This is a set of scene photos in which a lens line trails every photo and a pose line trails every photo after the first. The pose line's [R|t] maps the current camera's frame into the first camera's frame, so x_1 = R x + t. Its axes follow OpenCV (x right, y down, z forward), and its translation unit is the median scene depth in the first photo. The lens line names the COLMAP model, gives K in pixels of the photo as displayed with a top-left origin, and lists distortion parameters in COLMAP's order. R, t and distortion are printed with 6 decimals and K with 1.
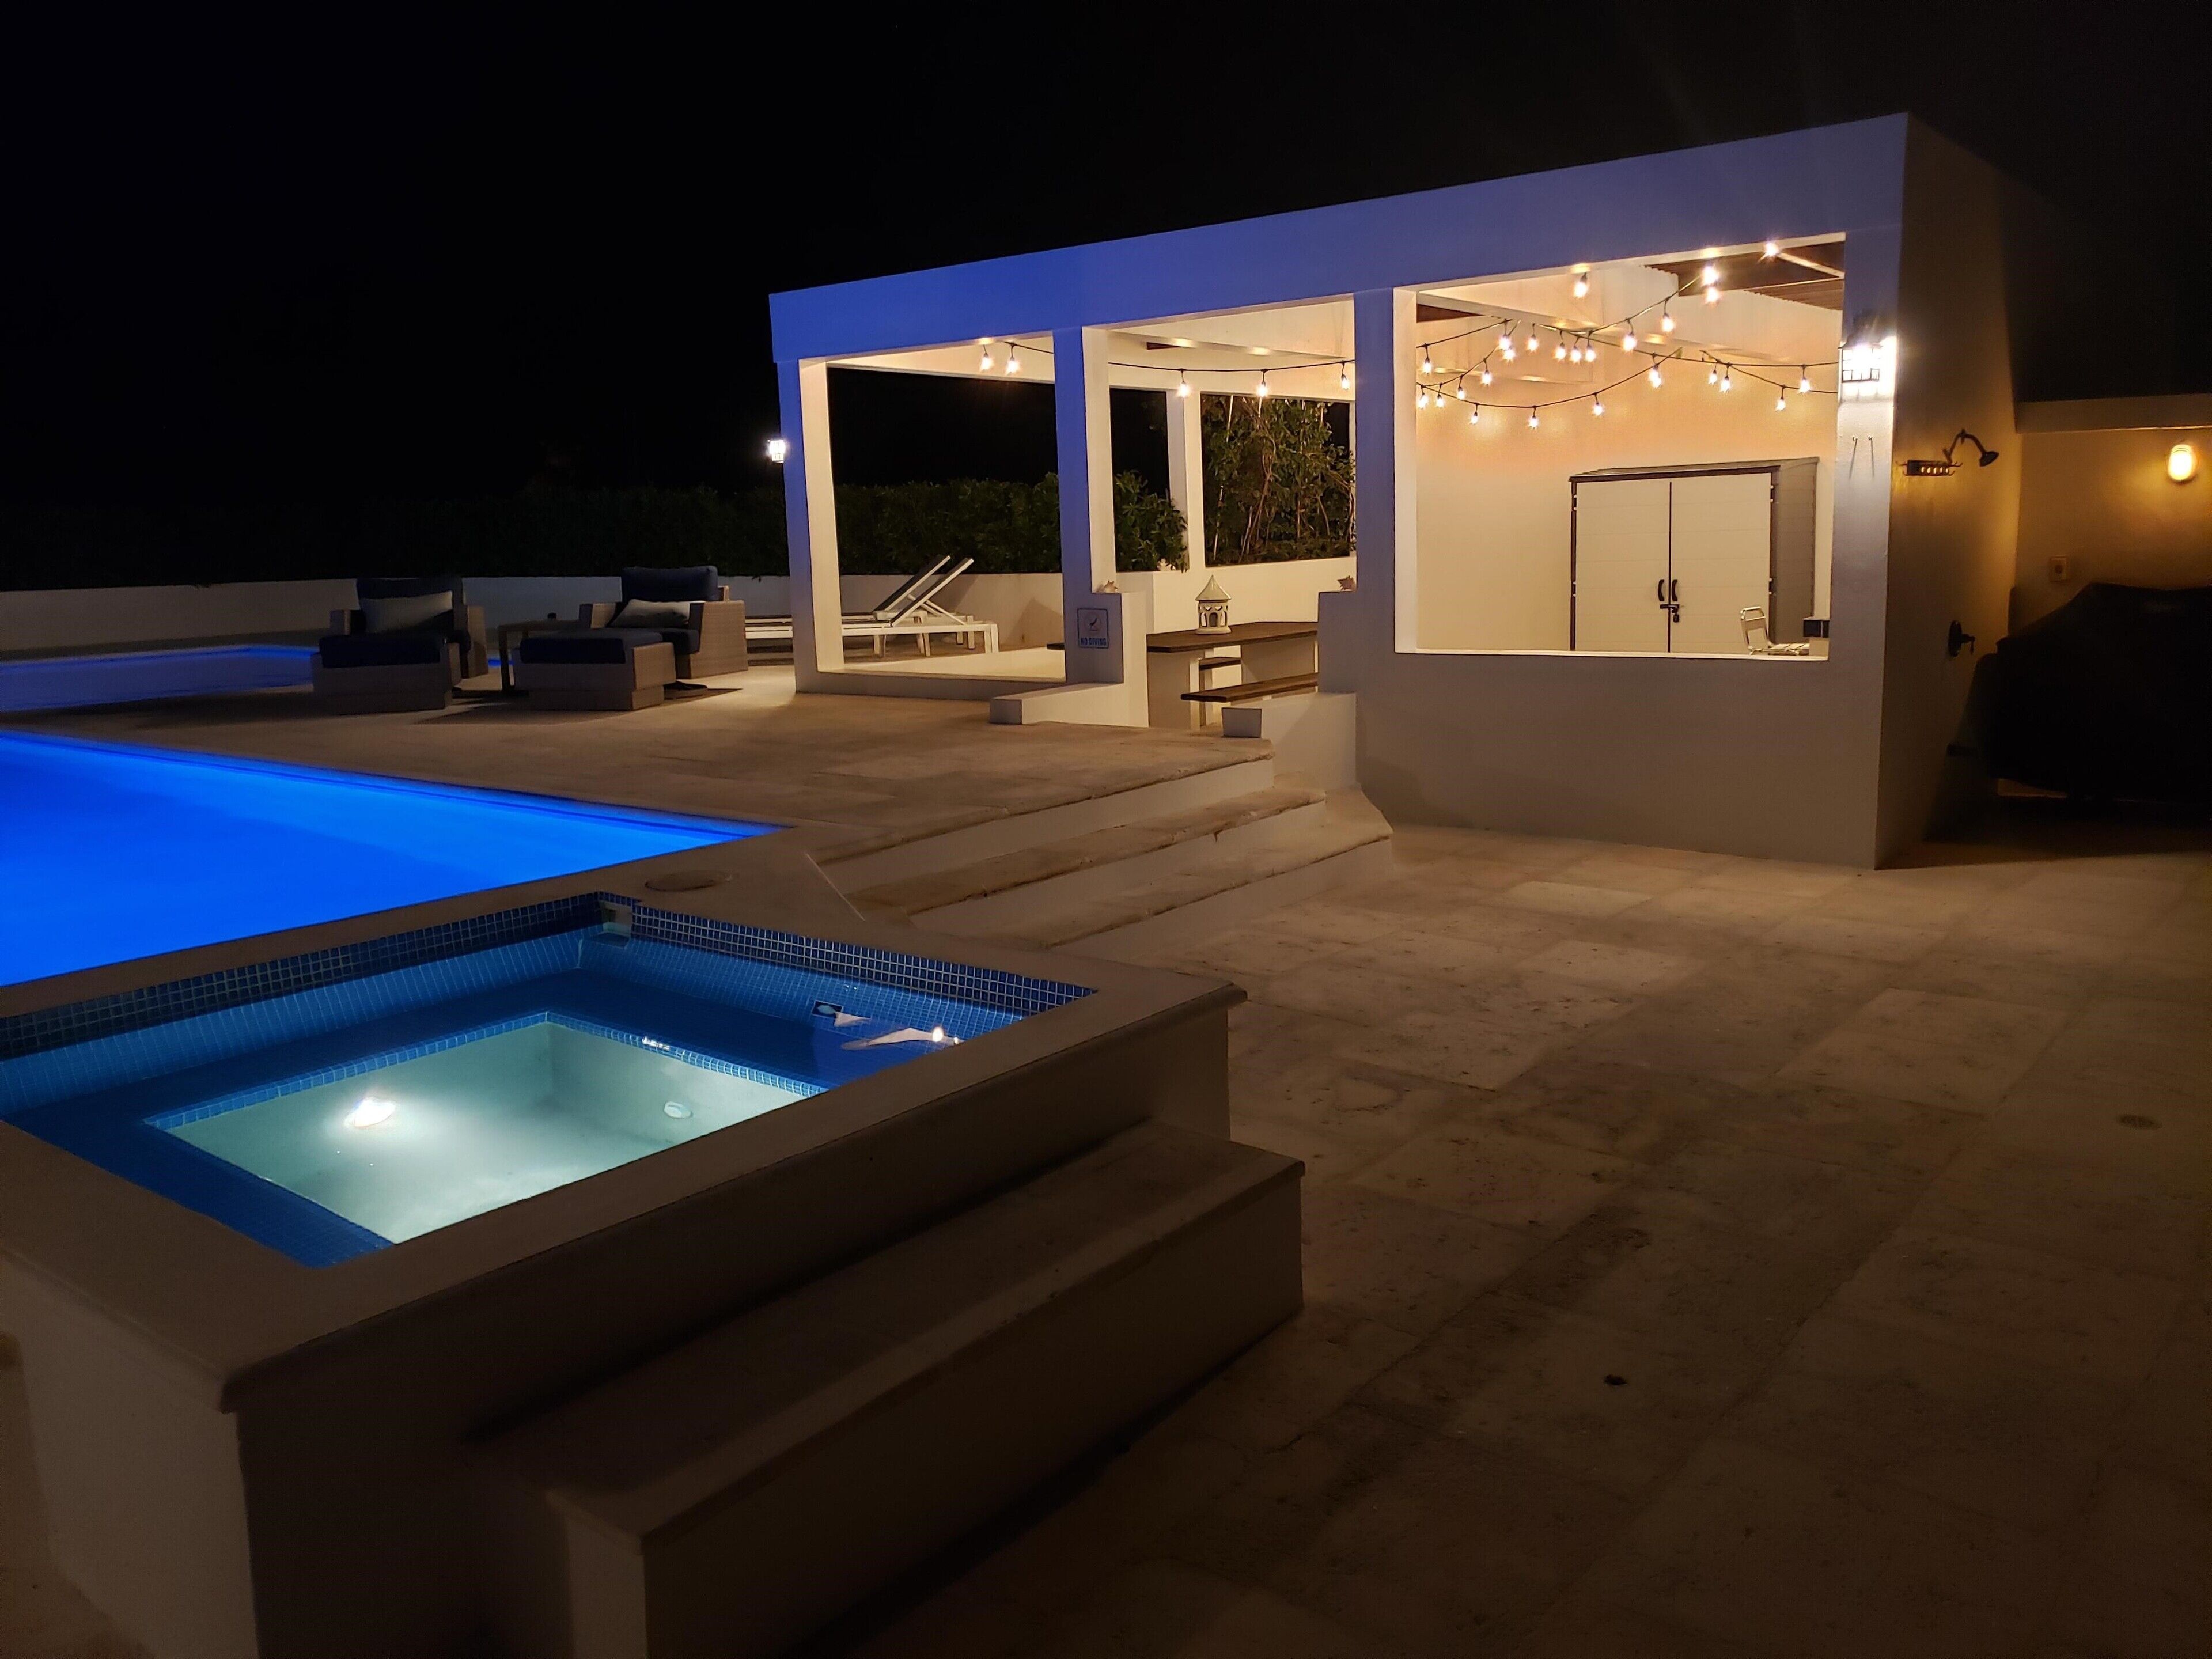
lens RADIAL K [[1724.9, 0, 1105.9], [0, 1724.9, 825.9], [0, 0, 1]] dist [0.007672, -0.000337]
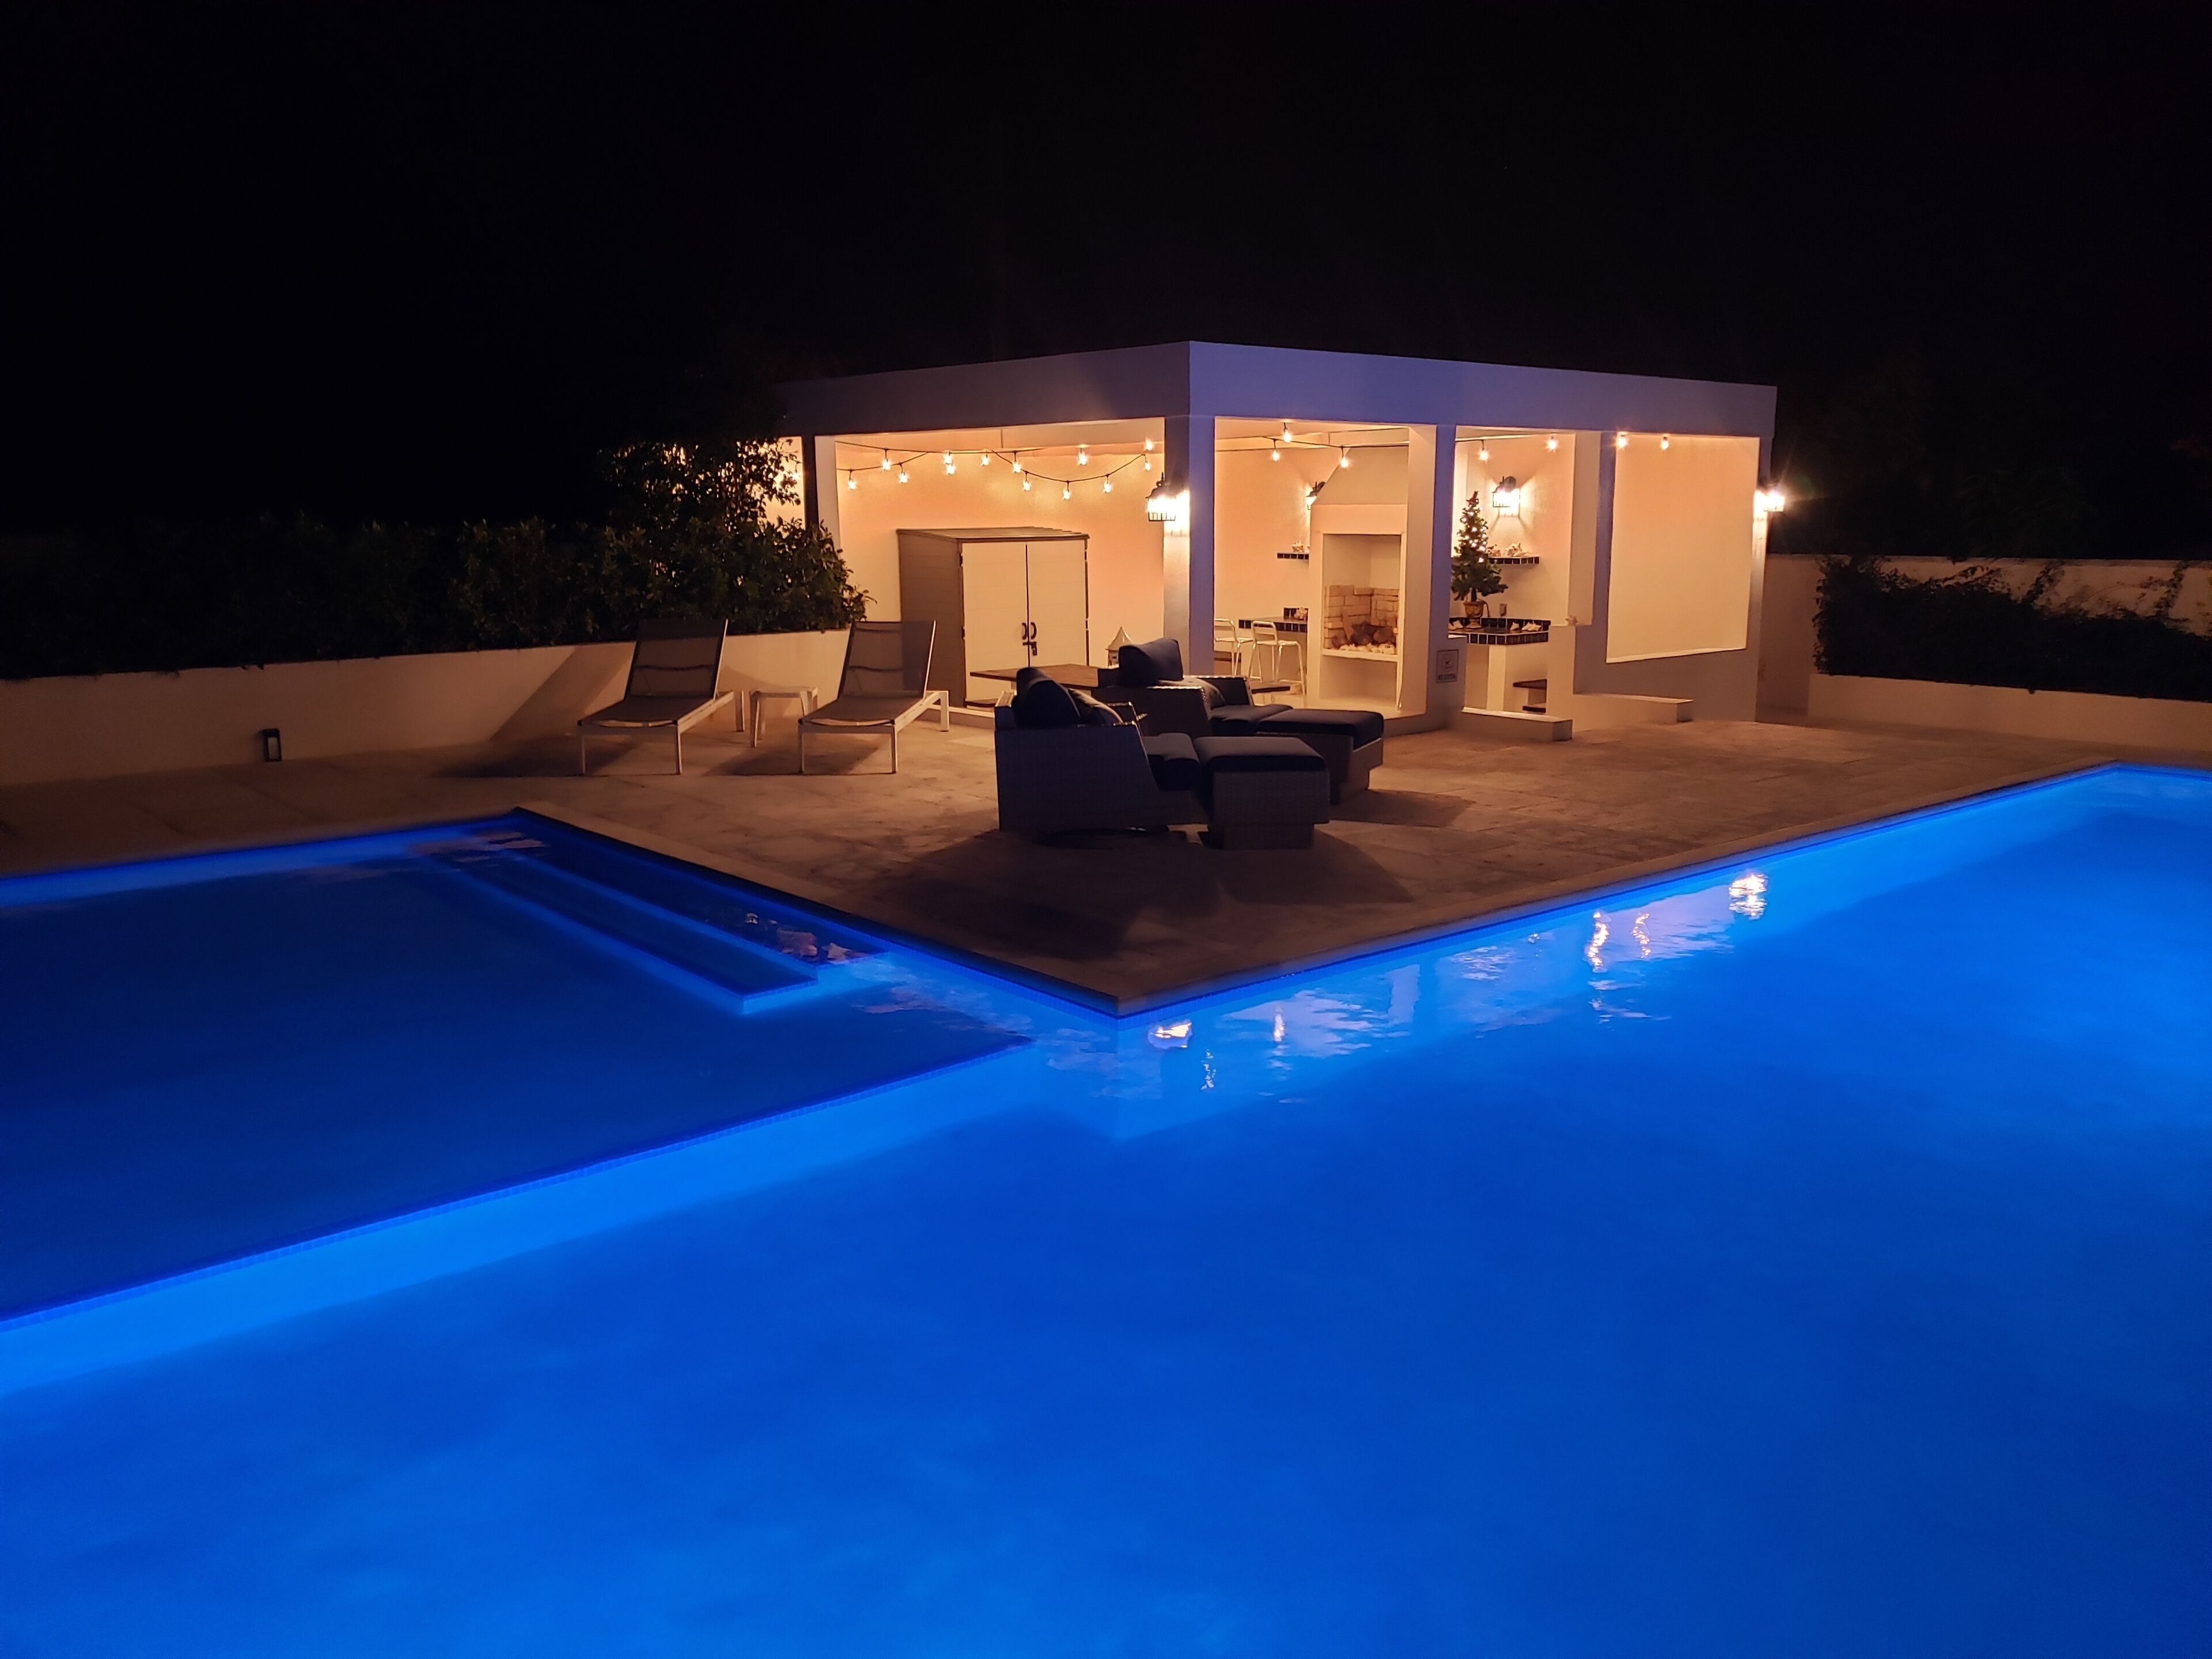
lens RADIAL K [[1724.9, 0, 1107.4], [0, 1724.9, 829.9], [0, 0, 1]] dist [0.007672, -0.000337]
pose [[0.152658, -0.145872, 0.977454, -0.909533], [0.167703, 0.978526, 0.119841, -0.136609], [-0.973946, 0.145628, 0.173843, 0.757523]]
